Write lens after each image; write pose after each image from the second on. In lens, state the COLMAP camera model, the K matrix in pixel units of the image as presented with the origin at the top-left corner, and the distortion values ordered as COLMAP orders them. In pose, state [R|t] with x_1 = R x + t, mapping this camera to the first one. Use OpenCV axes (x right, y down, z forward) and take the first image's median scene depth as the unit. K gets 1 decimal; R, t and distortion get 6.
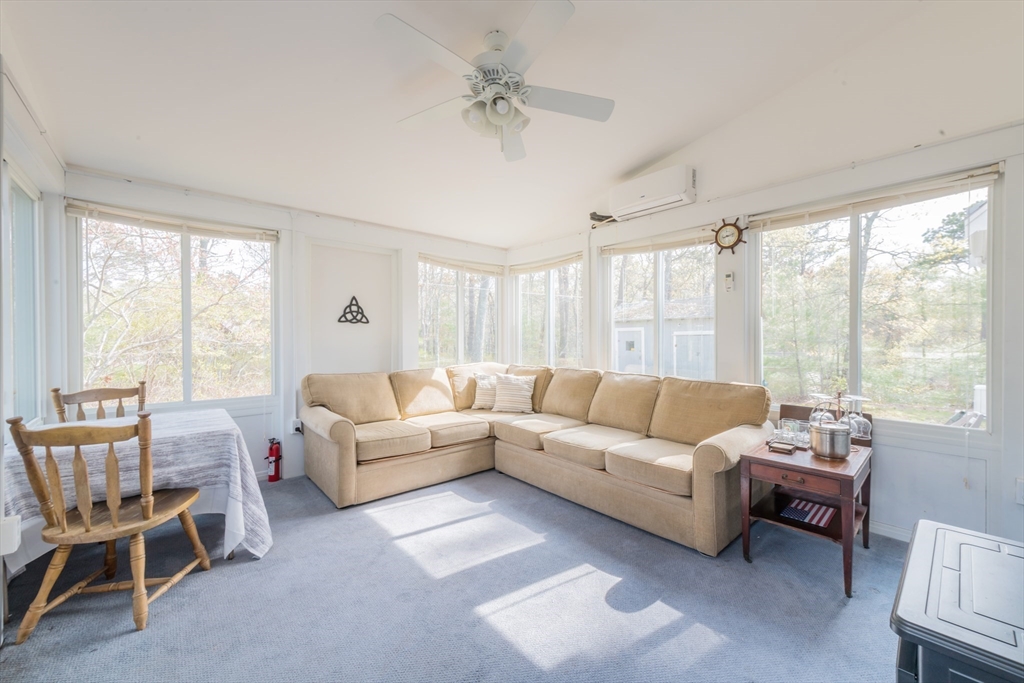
lens RADIAL K [[391.9, 0, 512.0], [0, 391.9, 341.5], [0, 0, 1]] dist [-0.020413, -0.000107]
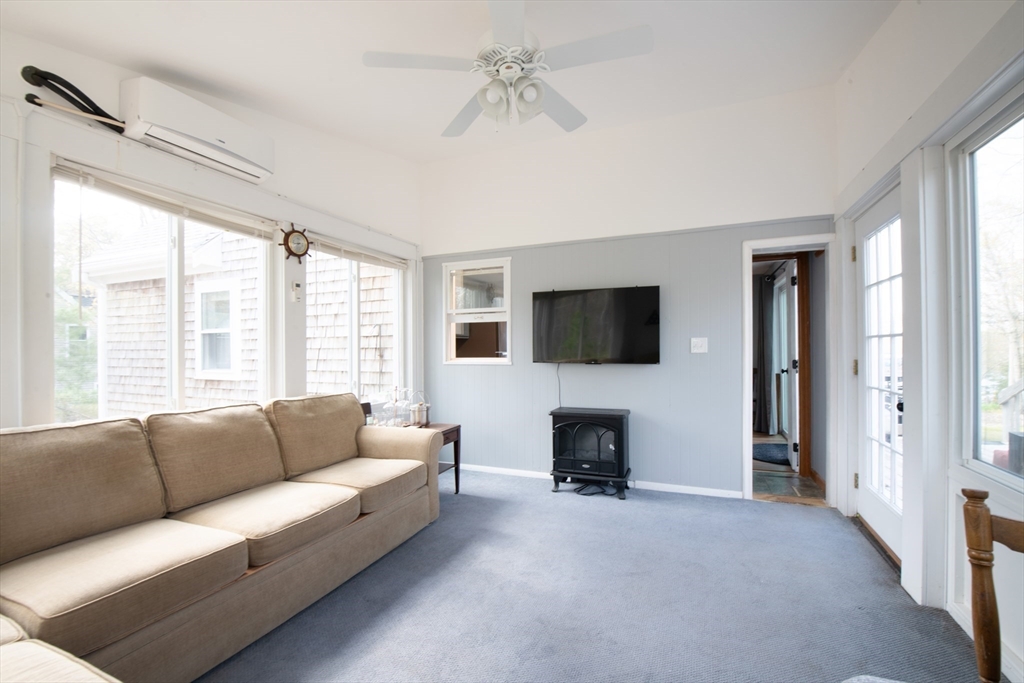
lens RADIAL K [[440.8, 0, 524.2], [0, 440.8, 338.8], [0, 0, 1]] dist [0.002141, -0.000287]
pose [[-0.475781, 0.021809, 0.879293, -0.650158], [0.014560, 0.999751, -0.016919, -0.011111], [-0.879443, 0.004753, -0.475980, 1.015035]]
